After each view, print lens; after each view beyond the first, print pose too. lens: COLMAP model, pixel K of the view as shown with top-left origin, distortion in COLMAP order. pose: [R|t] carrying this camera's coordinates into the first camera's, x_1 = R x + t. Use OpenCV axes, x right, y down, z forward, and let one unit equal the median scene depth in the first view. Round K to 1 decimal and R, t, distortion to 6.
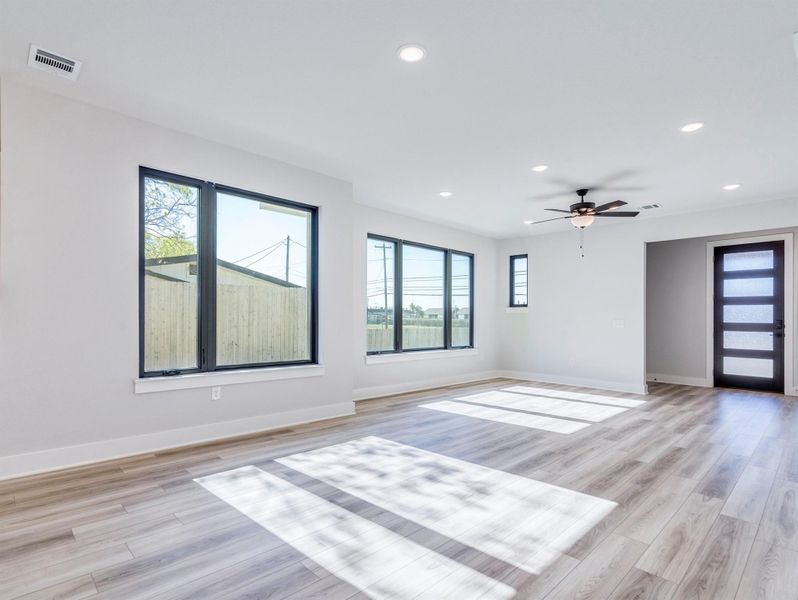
lens RADIAL K [[426.0, 0, 390.4], [0, 426.0, 325.3], [0, 0, 1]] dist [-0.004488, -0.000201]
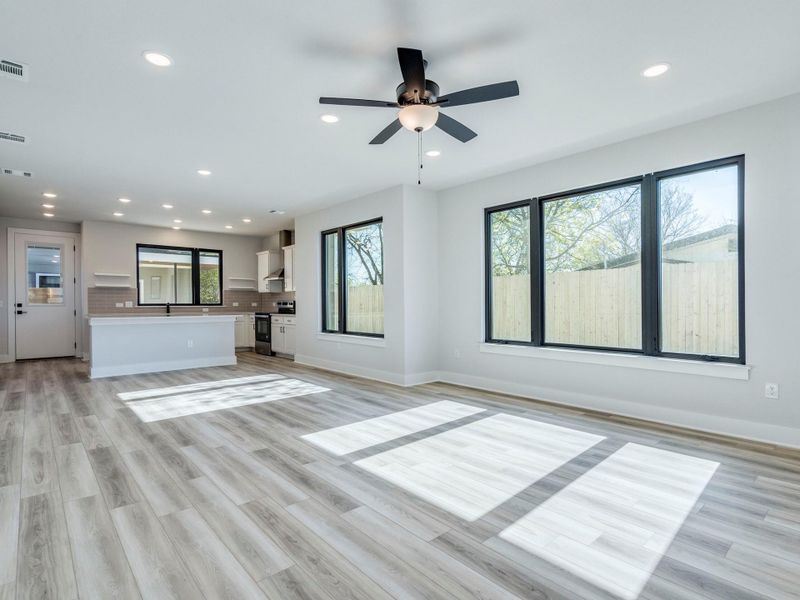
lens RADIAL K [[415.9, 0, 398.4], [0, 415.9, 309.2], [0, 0, 1]] dist [-0.002888, -0.000388]
pose [[-0.044149, 0.005746, -0.999008, 1.322625], [-0.013319, 0.999891, 0.006340, -0.007094], [0.998936, 0.013586, -0.044068, 1.326150]]
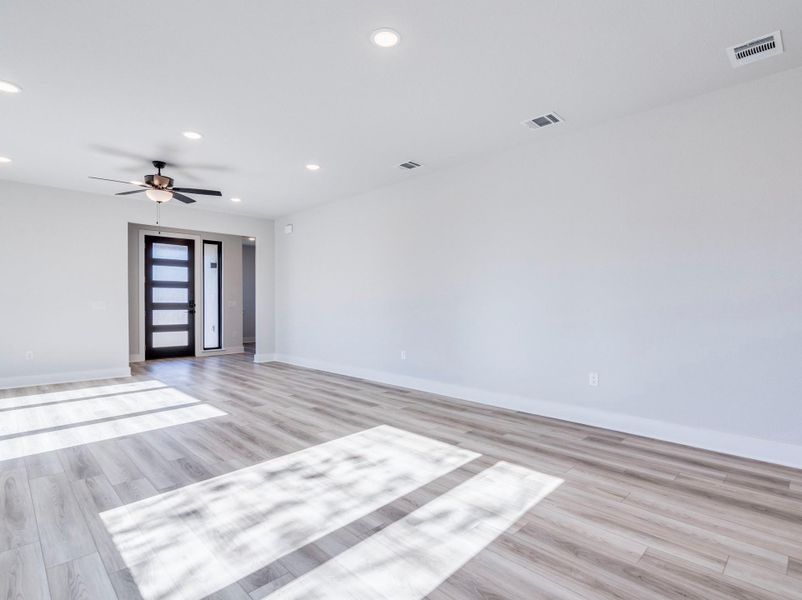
lens RADIAL K [[410.9, 0, 401.0], [0, 410.9, 300.0], [0, 0, 1]] dist [-0.003216, -0.000332]
pose [[-0.015416, -0.002032, 0.999879, -0.610225], [0.013334, 0.999909, 0.002238, -0.013209], [-0.999792, 0.013367, -0.015388, 0.645596]]
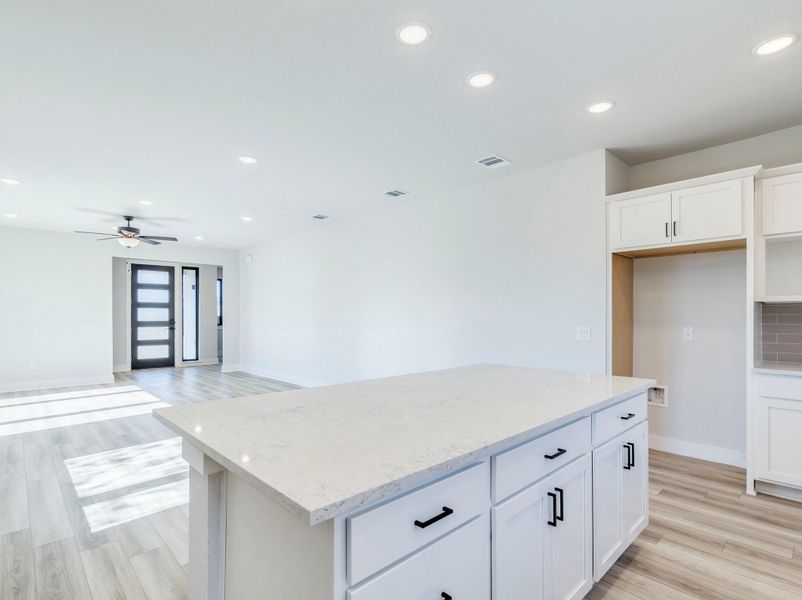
lens RADIAL K [[416.9, 0, 399.4], [0, 416.9, 309.2], [0, 0, 1]] dist [-0.002888, -0.000388]
pose [[0.014068, 0.003609, 0.999895, -0.963084], [0.014390, 0.999889, -0.003812, -0.048983], [-0.999797, 0.014442, 0.014014, 0.284377]]
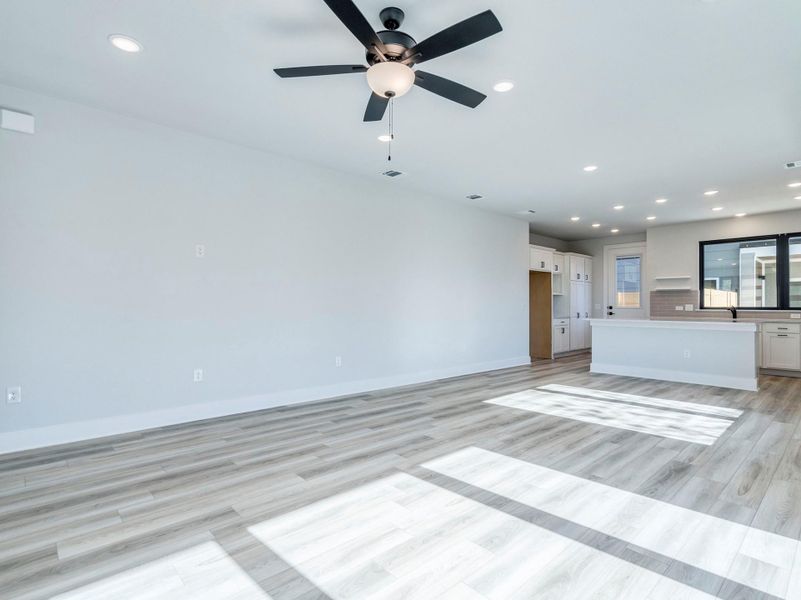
lens RADIAL K [[416.4, 0, 398.9], [0, 416.4, 309.2], [0, 0, 1]] dist [-0.002888, -0.000388]
pose [[-0.999622, -0.013655, 0.023858, 0.576633], [-0.013130, 0.999672, 0.022004, -0.018465], [-0.024150, 0.021682, -0.999473, 1.916361]]
